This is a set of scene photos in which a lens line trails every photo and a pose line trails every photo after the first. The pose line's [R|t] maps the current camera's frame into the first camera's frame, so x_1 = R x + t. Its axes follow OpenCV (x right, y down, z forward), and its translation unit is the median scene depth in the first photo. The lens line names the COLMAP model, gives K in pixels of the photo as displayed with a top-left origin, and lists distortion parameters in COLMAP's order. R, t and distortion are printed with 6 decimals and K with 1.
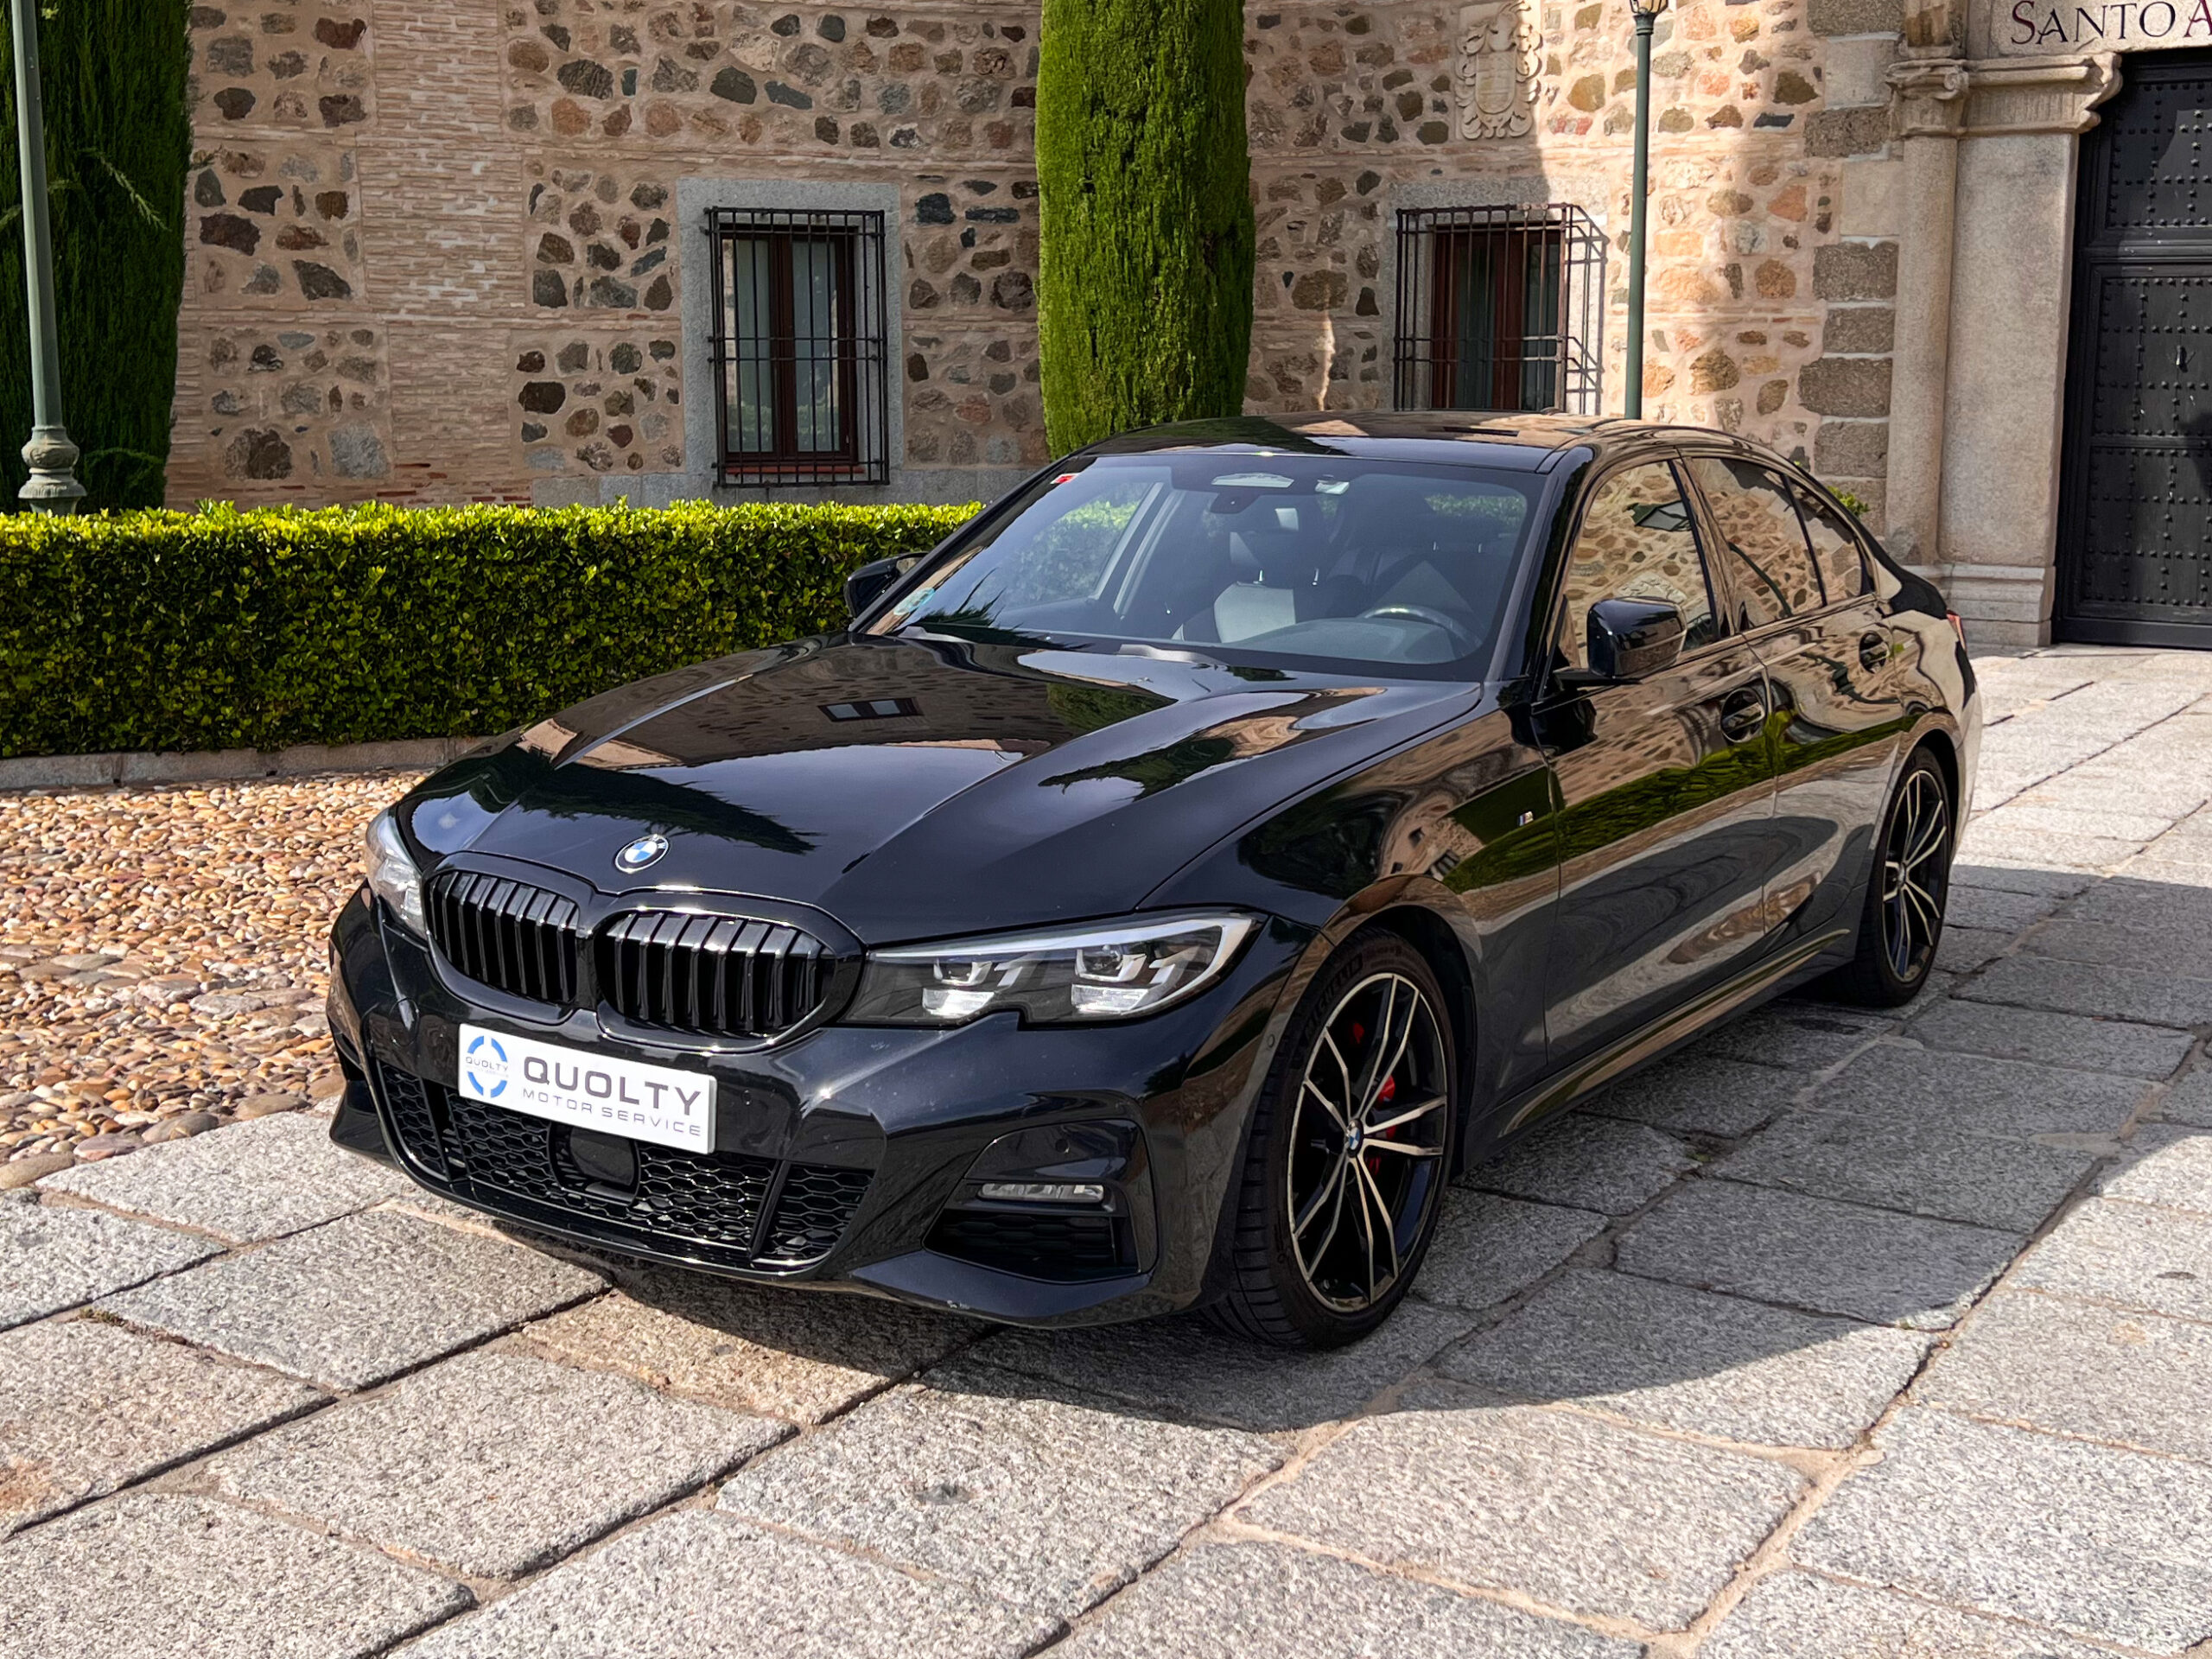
lens RADIAL K [[2501.9, 0, 1036.3], [0, 2501.9, 830.1], [0, 0, 1]] dist [0.041261, -0.111525]
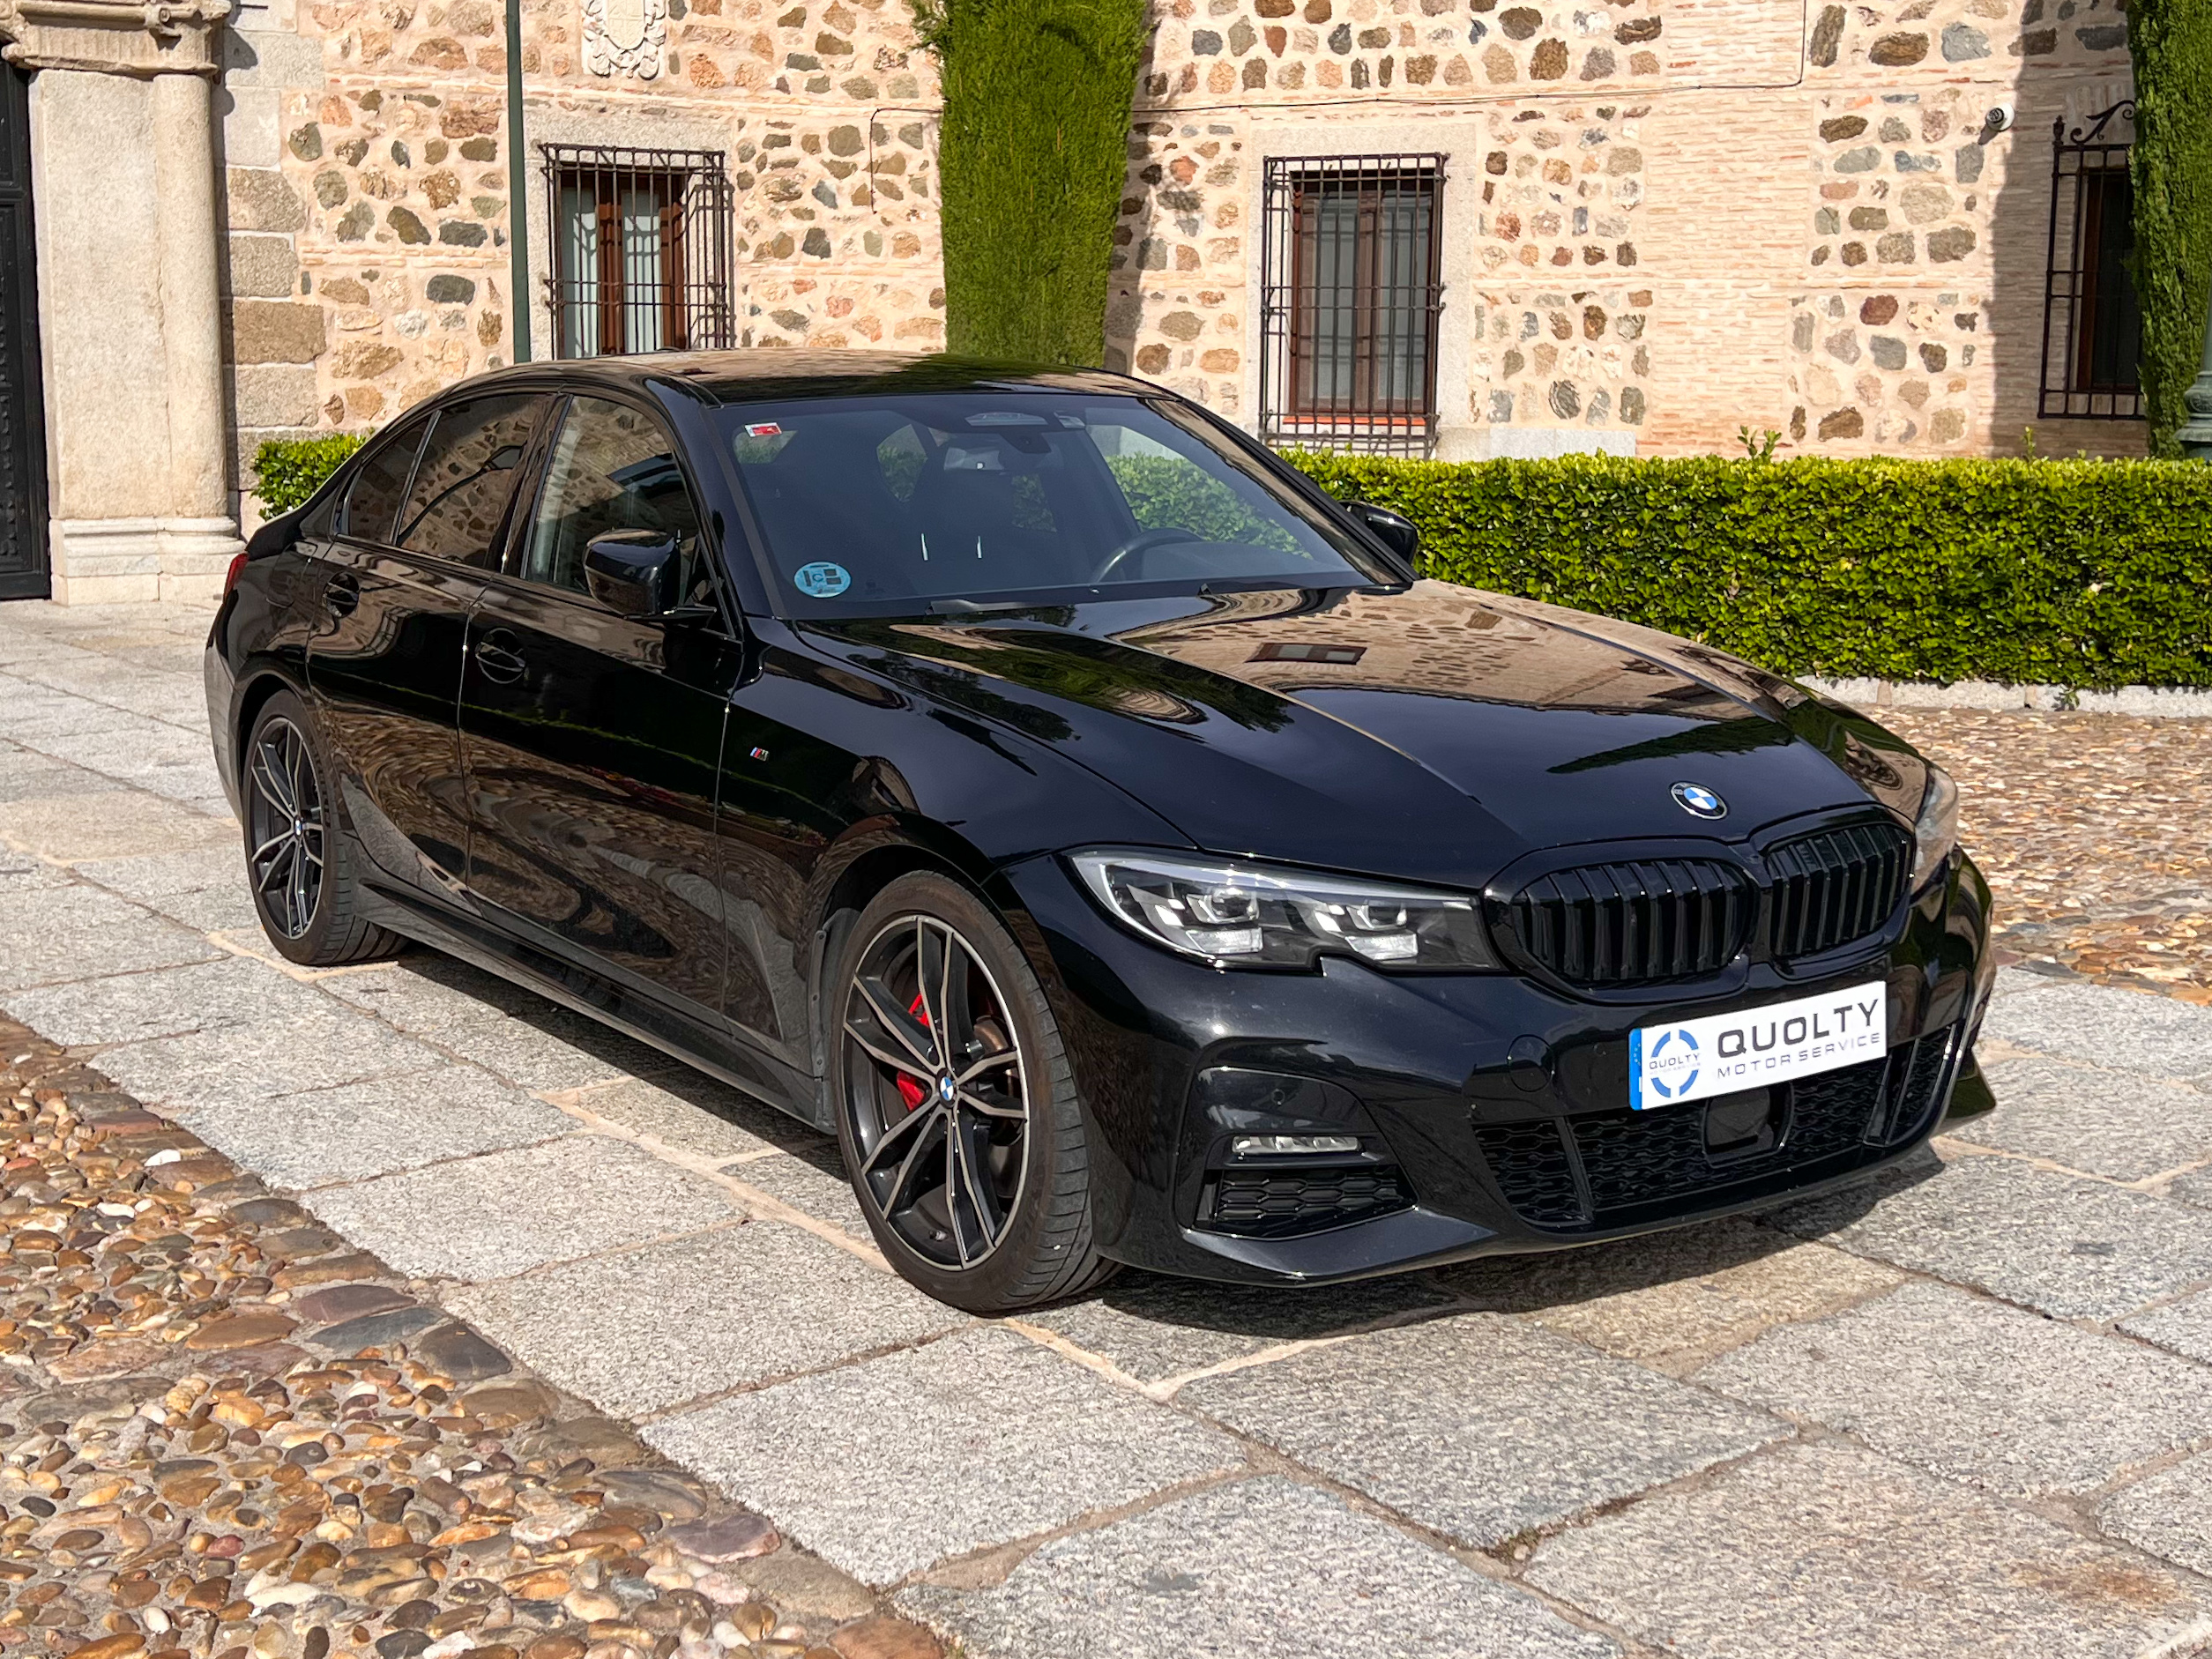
lens RADIAL K [[2599.5, 0, 1106.0], [0, 2599.5, 829.5], [0, 0, 1]] dist [-0.003836, -0.031404]
pose [[0.353267, -0.173473, 0.919298, -0.971775], [0.160886, 0.979283, 0.122967, -0.116351], [-0.921584, 0.104462, 0.373858, 0.710271]]
